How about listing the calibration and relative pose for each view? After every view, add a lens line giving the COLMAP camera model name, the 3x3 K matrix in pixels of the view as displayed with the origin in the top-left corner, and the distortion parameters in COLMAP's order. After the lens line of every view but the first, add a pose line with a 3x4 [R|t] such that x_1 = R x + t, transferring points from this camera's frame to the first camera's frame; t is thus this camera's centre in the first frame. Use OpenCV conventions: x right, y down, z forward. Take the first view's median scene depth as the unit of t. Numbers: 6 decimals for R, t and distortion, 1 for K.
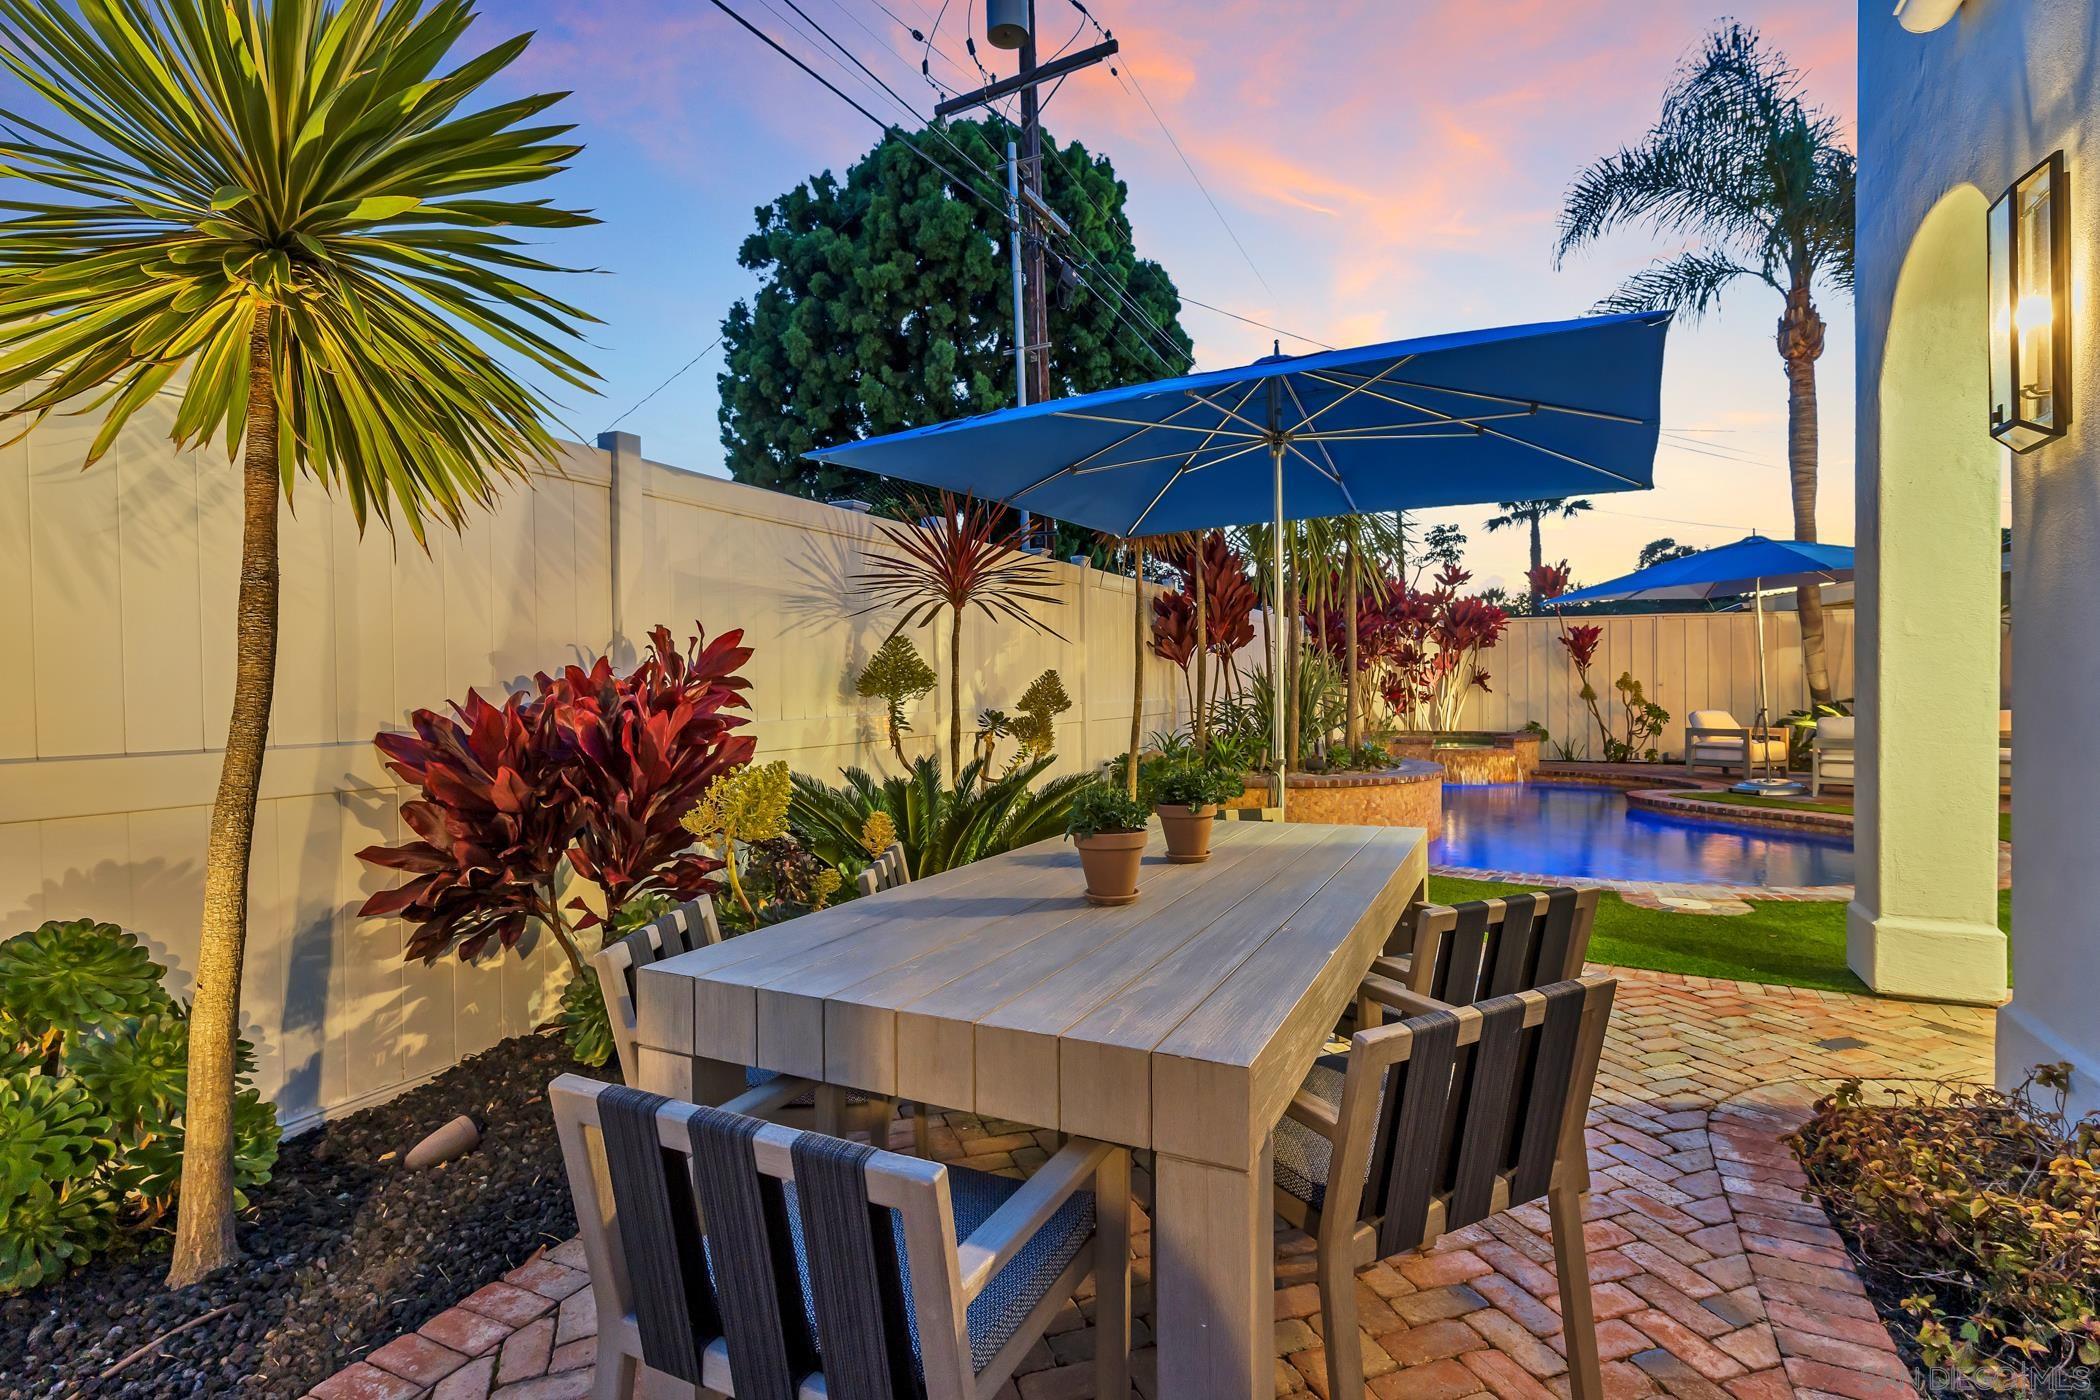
lens RADIAL K [[1027.5, 0, 1047.3], [0, 1027.5, 705.9], [0, 0, 1]] dist [0.003091, 0.000480]
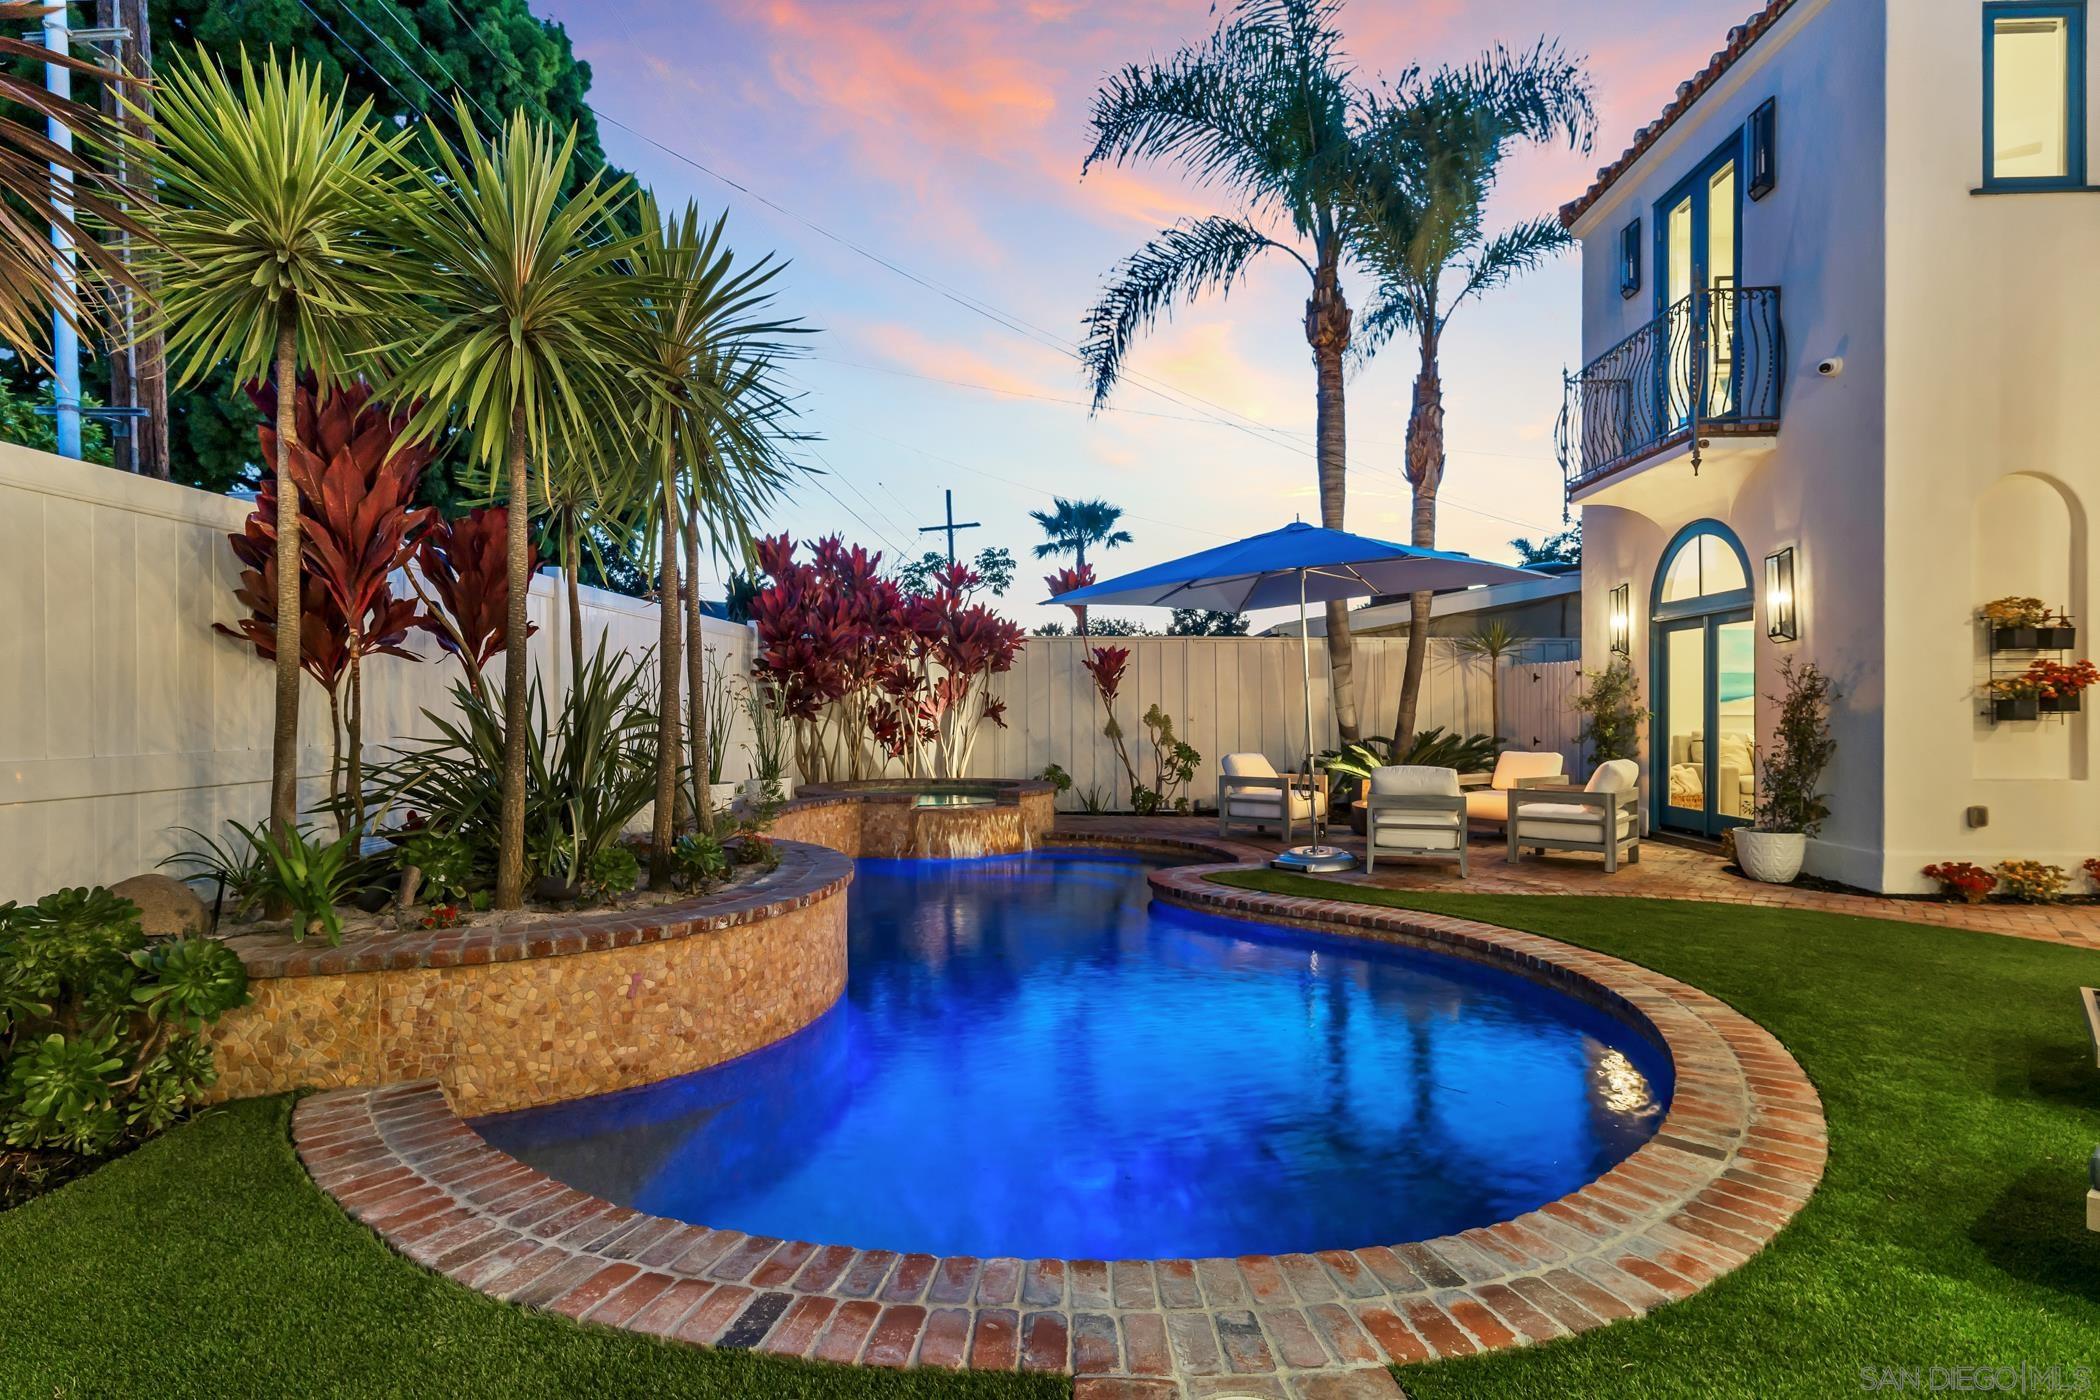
lens RADIAL K [[1024.0, 0, 1054.2], [0, 1024.0, 714.2], [0, 0, 1]] dist [0.004857, 0.000486]
pose [[0.919805, 0.007400, 0.392307, 0.171016], [0.000722, 0.999789, -0.020550, -0.008391], [-0.392376, 0.019186, 0.919605, 0.284501]]
